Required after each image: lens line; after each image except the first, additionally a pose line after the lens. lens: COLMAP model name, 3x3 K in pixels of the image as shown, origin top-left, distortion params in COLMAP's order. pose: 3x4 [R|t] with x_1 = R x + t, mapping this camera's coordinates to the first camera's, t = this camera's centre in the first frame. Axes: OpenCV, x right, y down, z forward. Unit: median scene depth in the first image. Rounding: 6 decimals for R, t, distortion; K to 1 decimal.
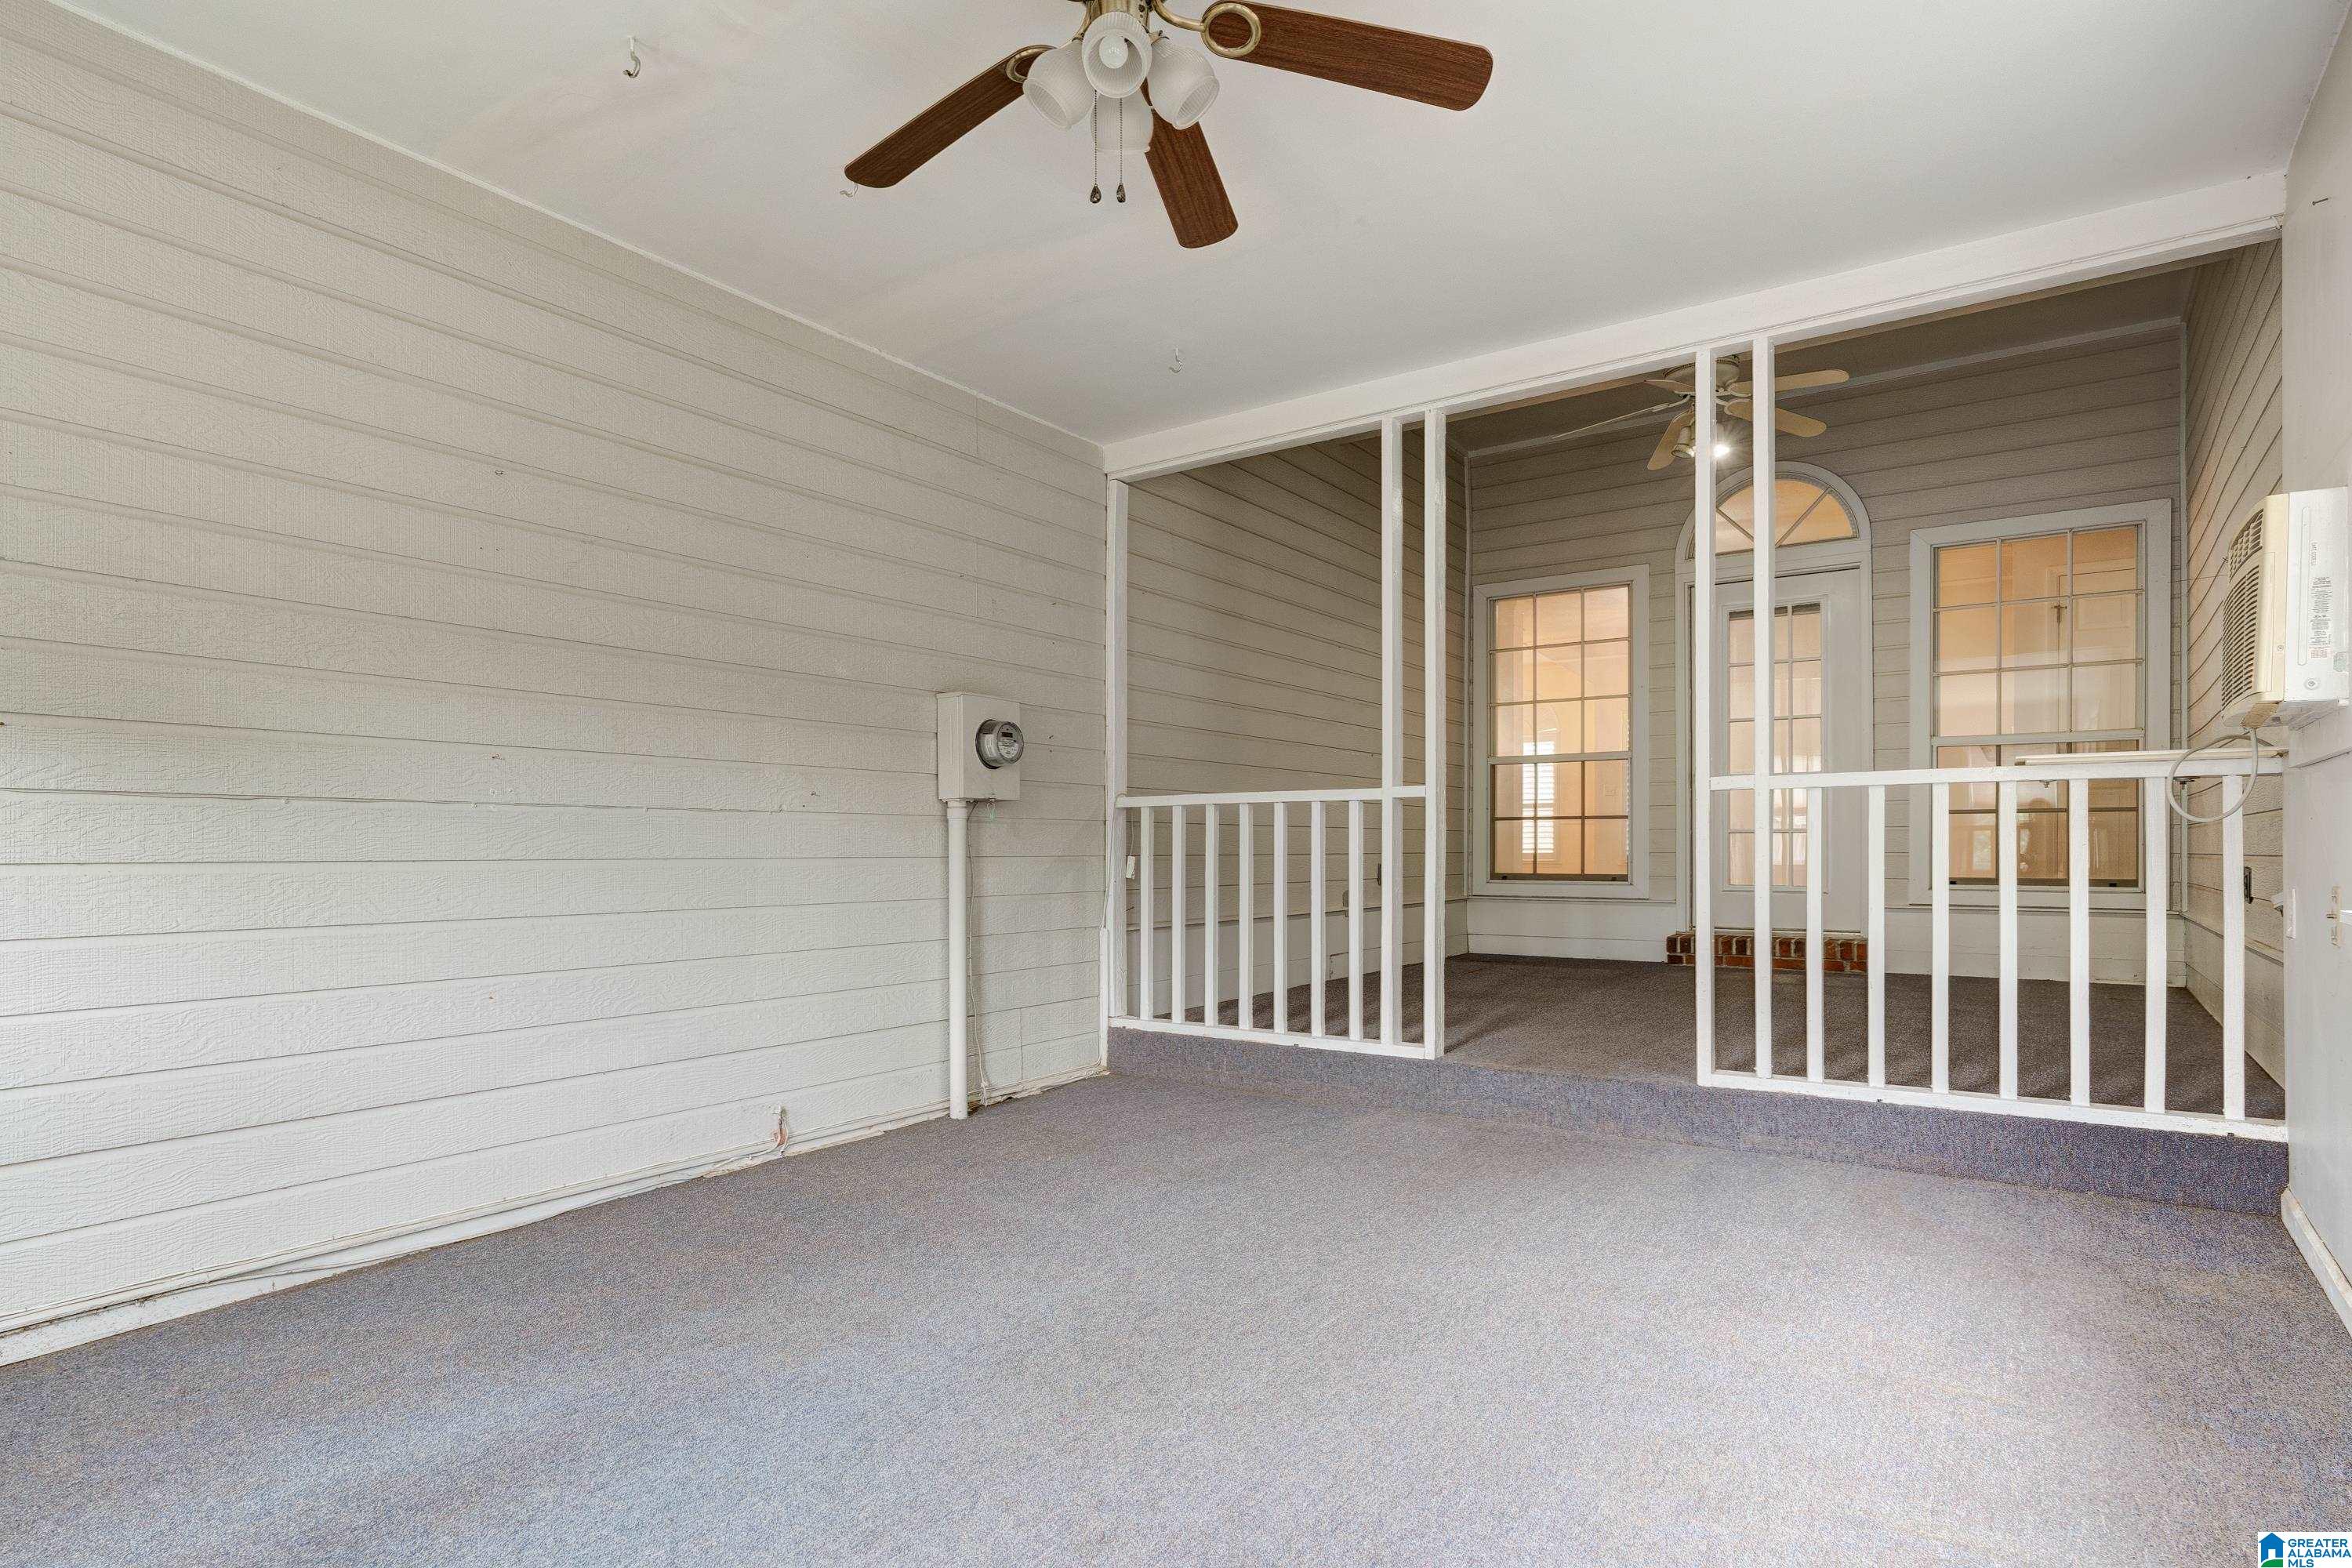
lens RADIAL K [[1256.0, 0, 1177.6], [0, 1256.0, 844.6], [0, 0, 1]] dist [0.000308, 0.001393]
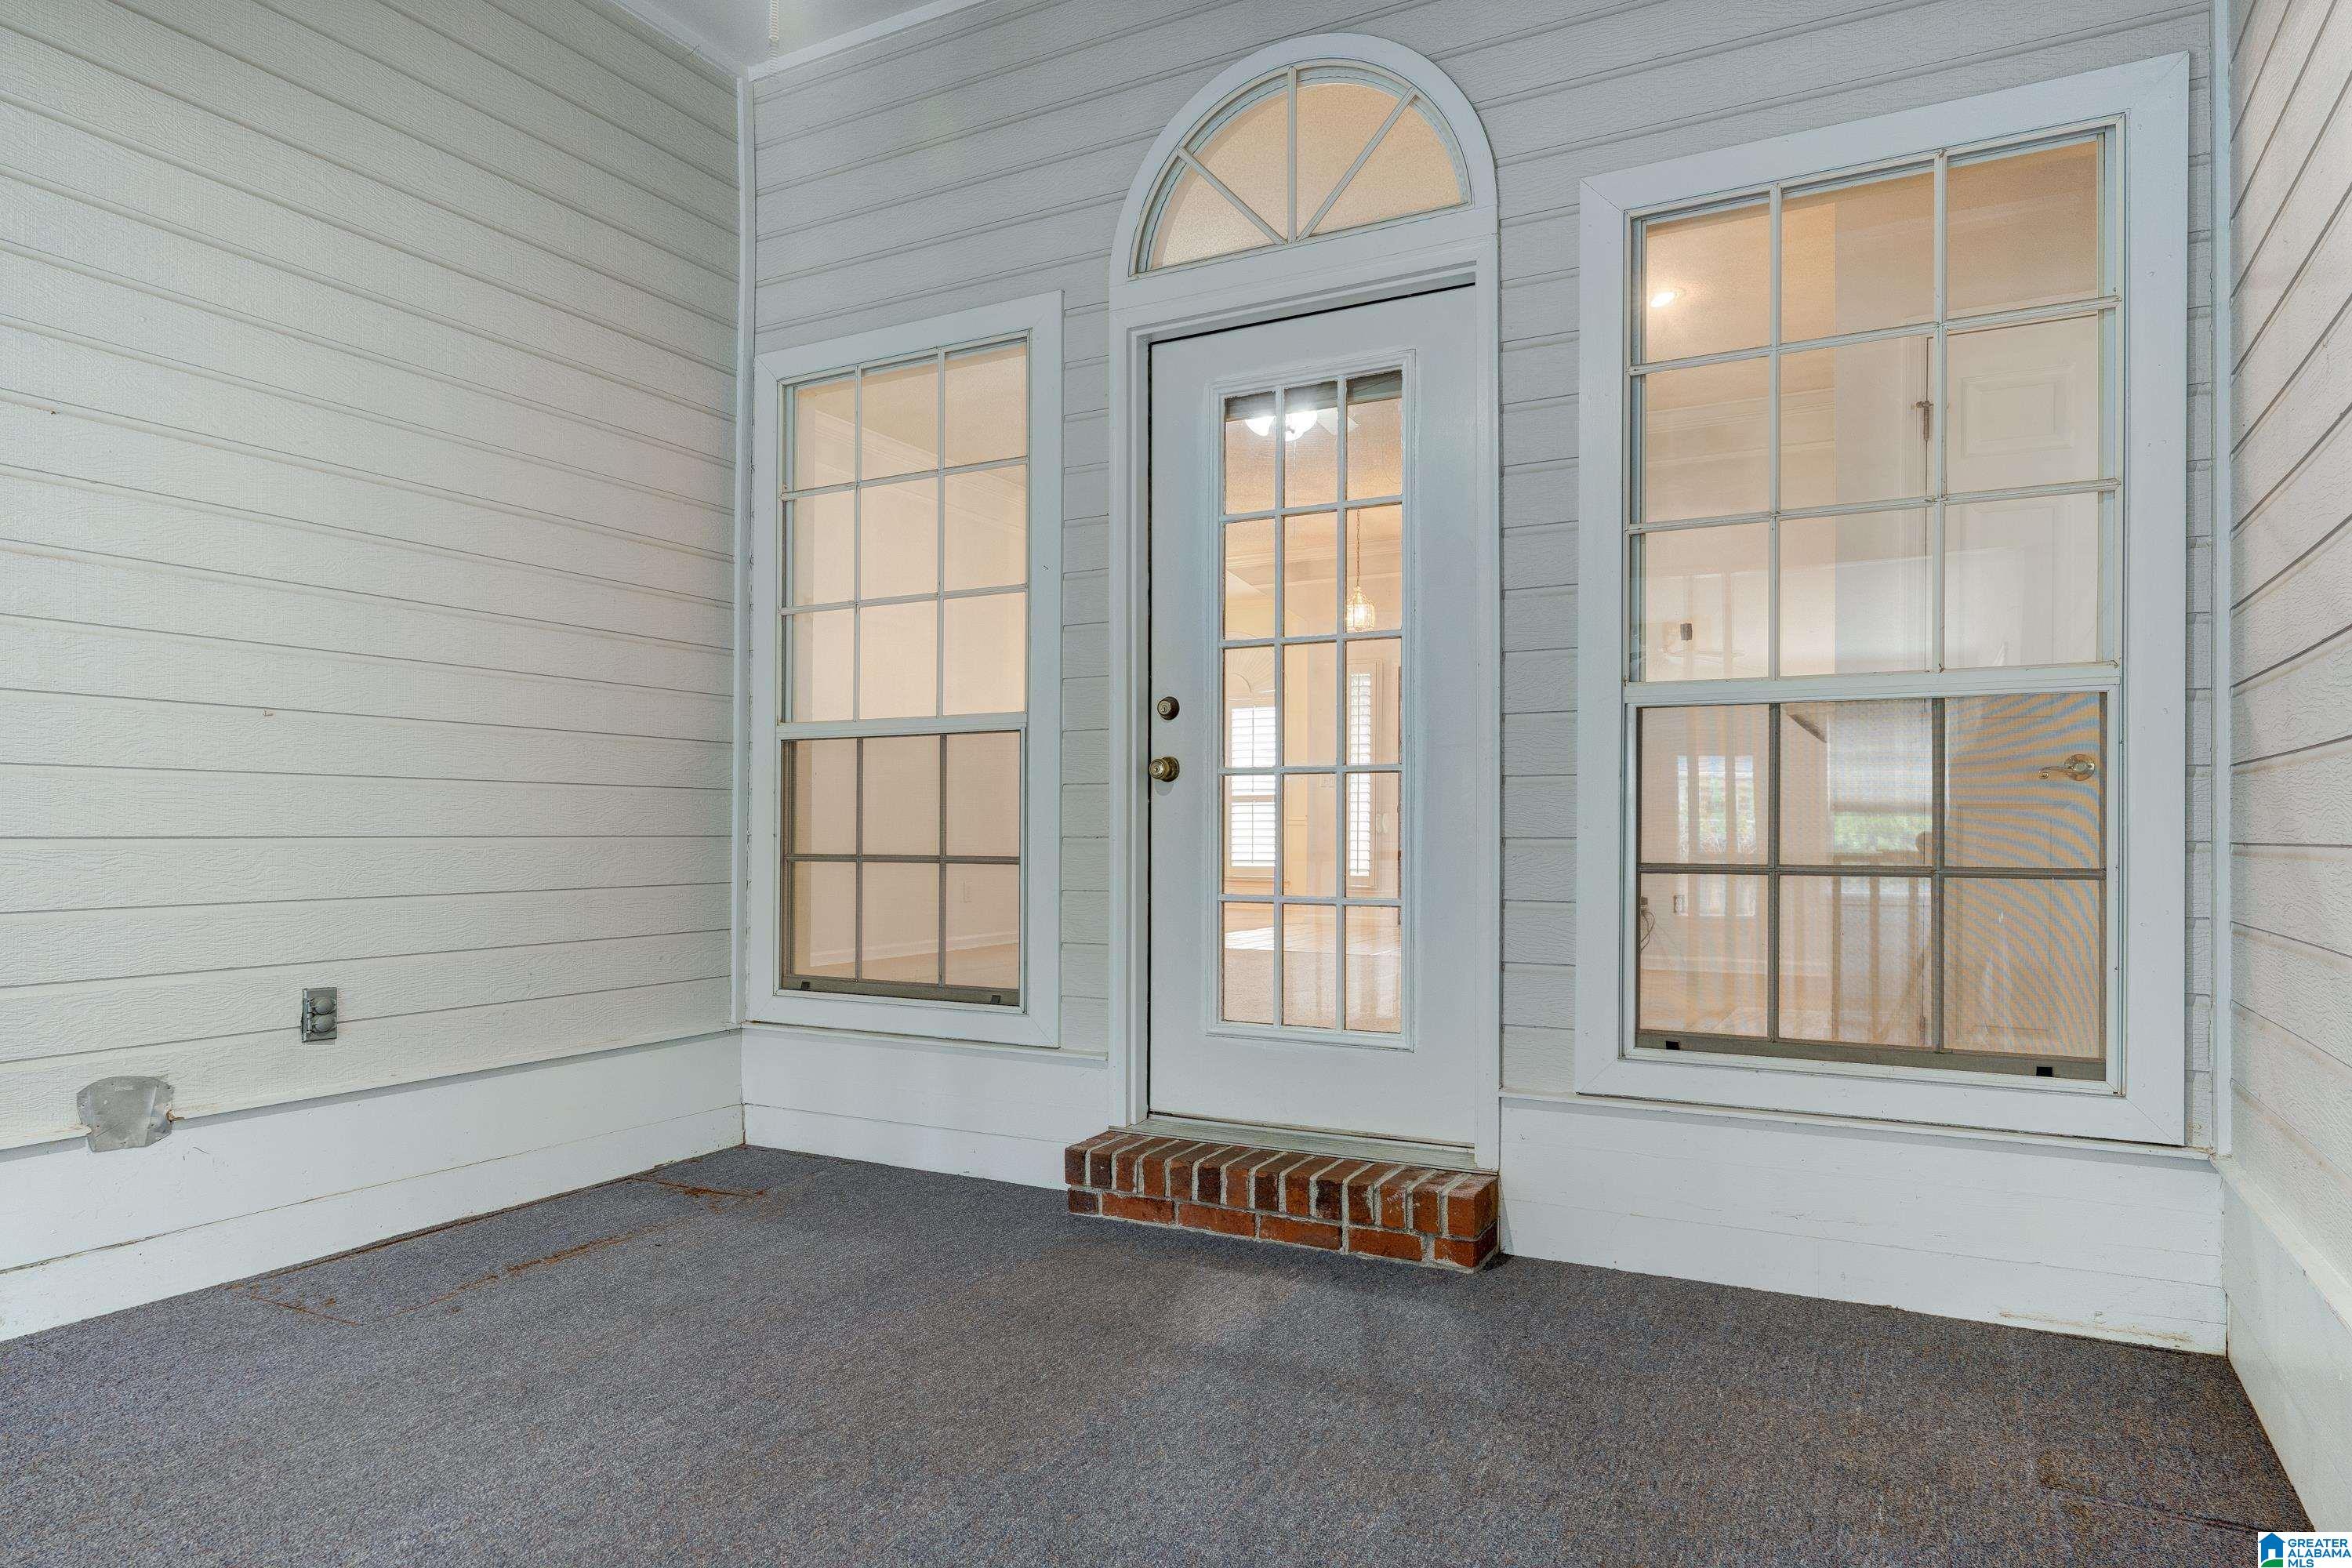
lens RADIAL K [[1420.1, 0, 1175.2], [0, 1420.1, 825.1], [0, 0, 1]] dist [-0.006924, -0.001390]
pose [[0.994513, 0.004050, 0.104535, 0.364524], [-0.003788, 0.999989, -0.002704, -0.033911], [-0.104545, 0.002294, 0.994517, 0.500603]]
